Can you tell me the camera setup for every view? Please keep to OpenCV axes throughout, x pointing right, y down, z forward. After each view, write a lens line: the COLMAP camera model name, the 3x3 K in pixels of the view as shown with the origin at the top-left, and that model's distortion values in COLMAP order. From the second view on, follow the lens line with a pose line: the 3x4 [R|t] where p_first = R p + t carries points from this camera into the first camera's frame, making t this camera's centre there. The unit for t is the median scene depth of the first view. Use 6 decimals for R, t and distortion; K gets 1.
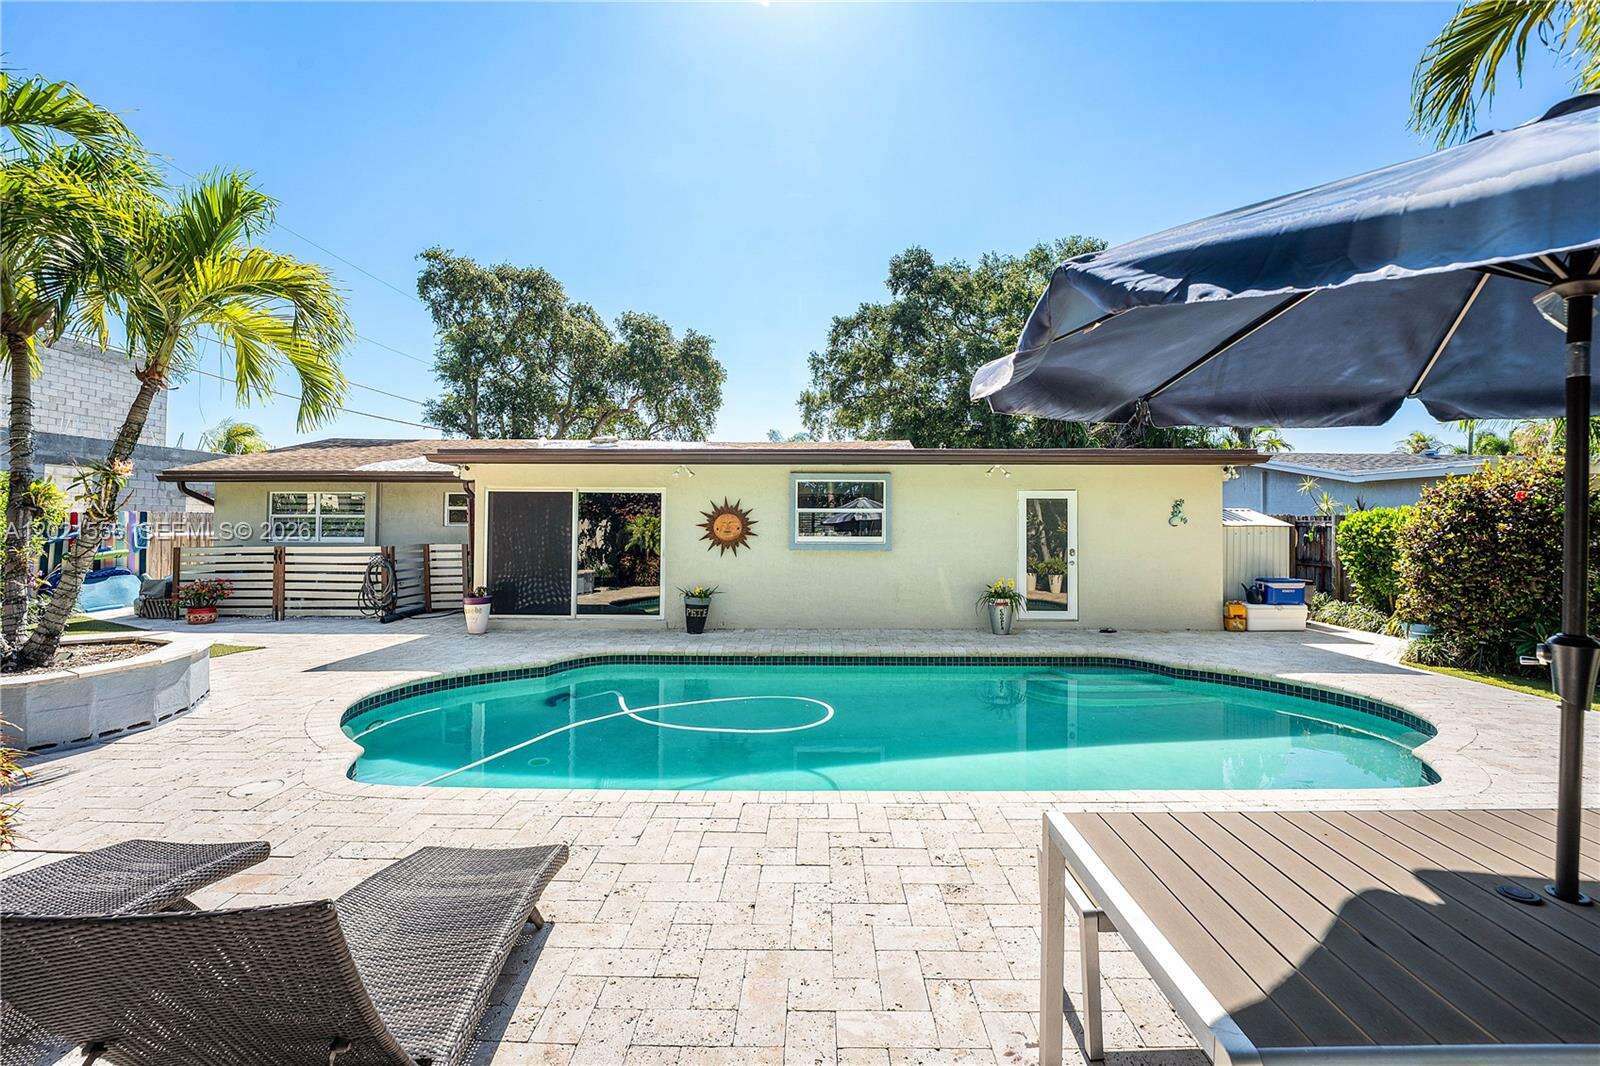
lens RADIAL K [[689.1, 0, 784.1], [0, 689.1, 509.3], [0, 0, 1]] dist [-0.025683, -0.000327]
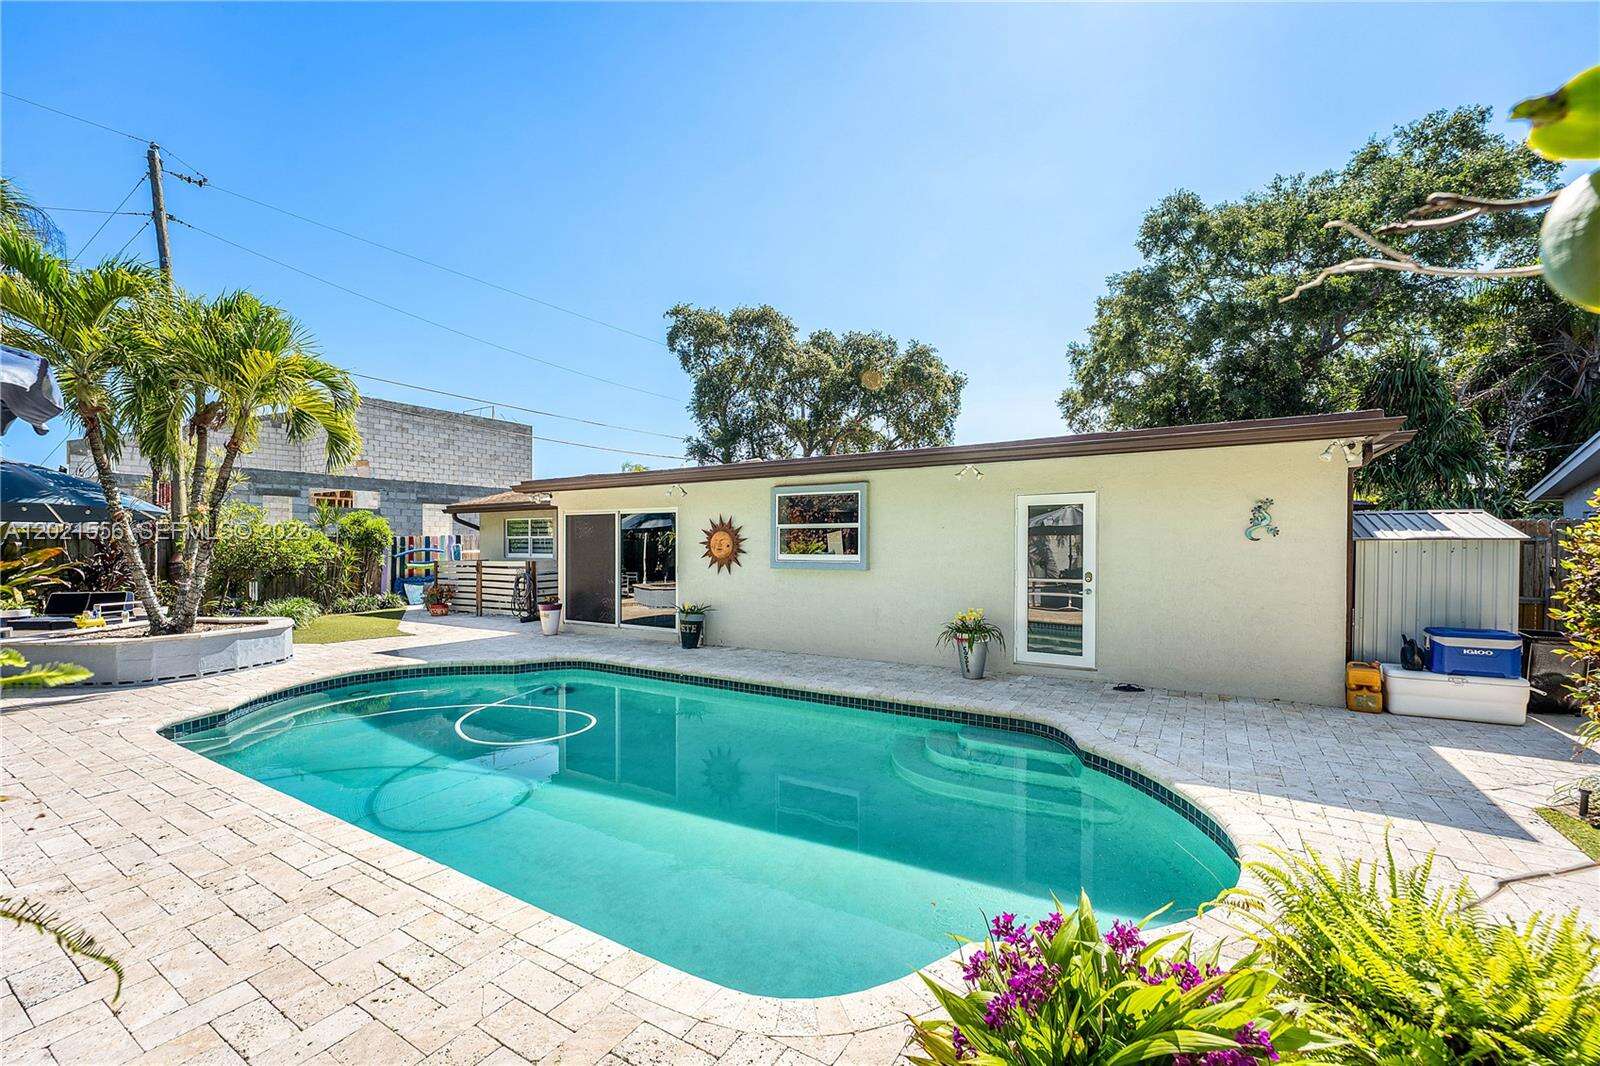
lens RADIAL K [[676.4, 0, 799.4], [0, 676.4, 550.4], [0, 0, 1]] dist [-0.022759, 0.000640]
pose [[0.854812, 0.000220, -0.518937, 0.482983], [0.018417, 0.999357, 0.030761, 0.005812], [0.518610, -0.035852, 0.854259, 0.206044]]
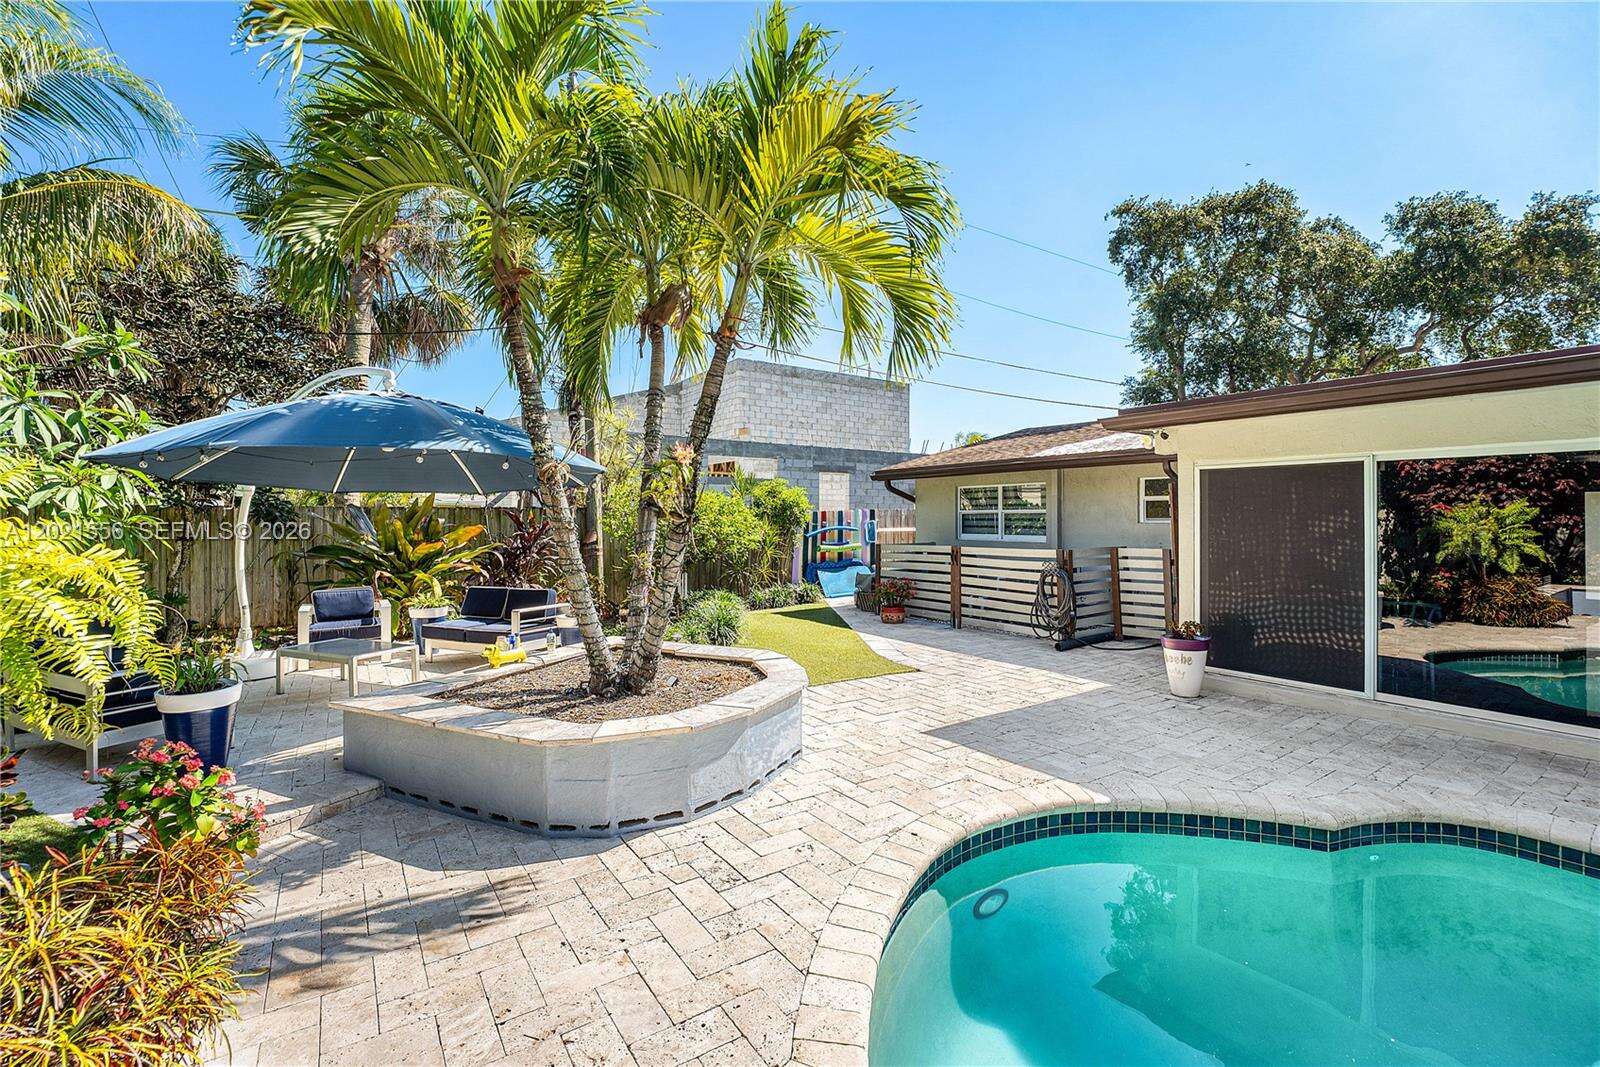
lens RADIAL K [[664.5, 0, 820.0], [0, 664.5, 511.0], [0, 0, 1]] dist [-0.029864, 0.000190]
pose [[0.594754, -0.012864, -0.803805, -0.145297], [0.023699, 0.999718, 0.001536, 0.002637], [0.803559, -0.019963, 0.594891, 0.339513]]
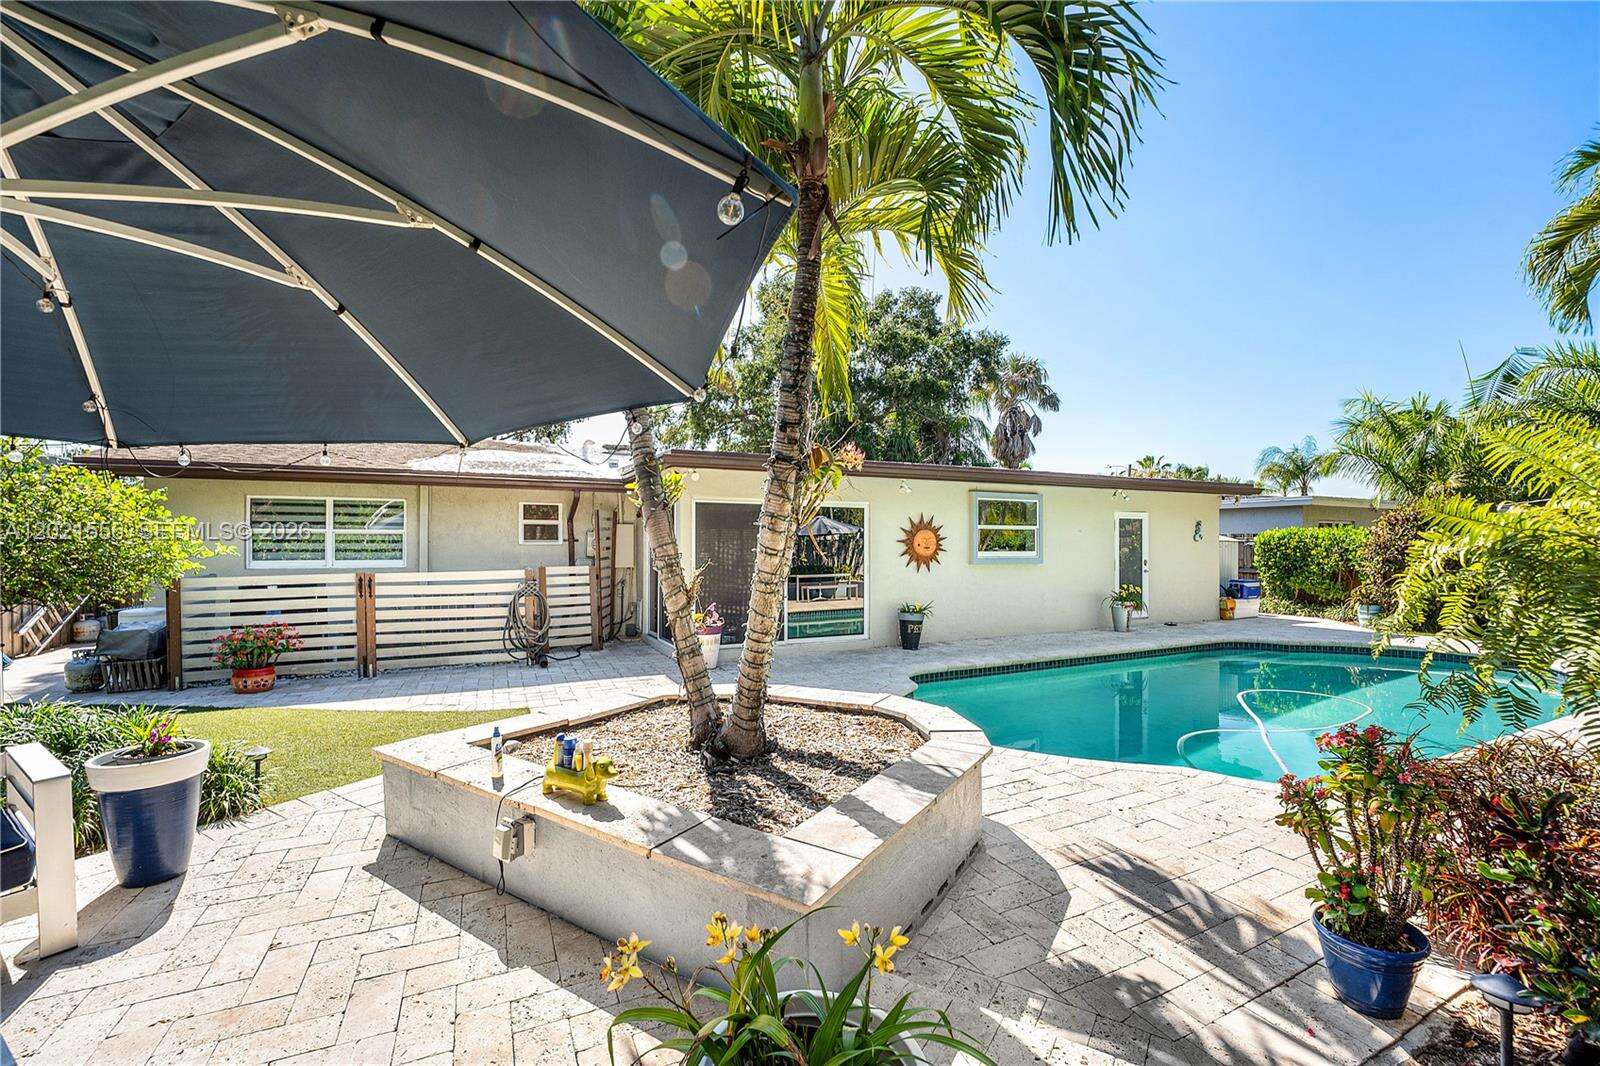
lens RADIAL K [[716.1, 0, 729.3], [0, 716.1, 547.2], [0, 0, 1]] dist [-0.034292, 0.000538]
pose [[0.897245, -0.005344, 0.441500, -0.741375], [-0.004826, 0.999748, 0.021908, 0.009706], [-0.441506, -0.021787, 0.896994, 0.174668]]
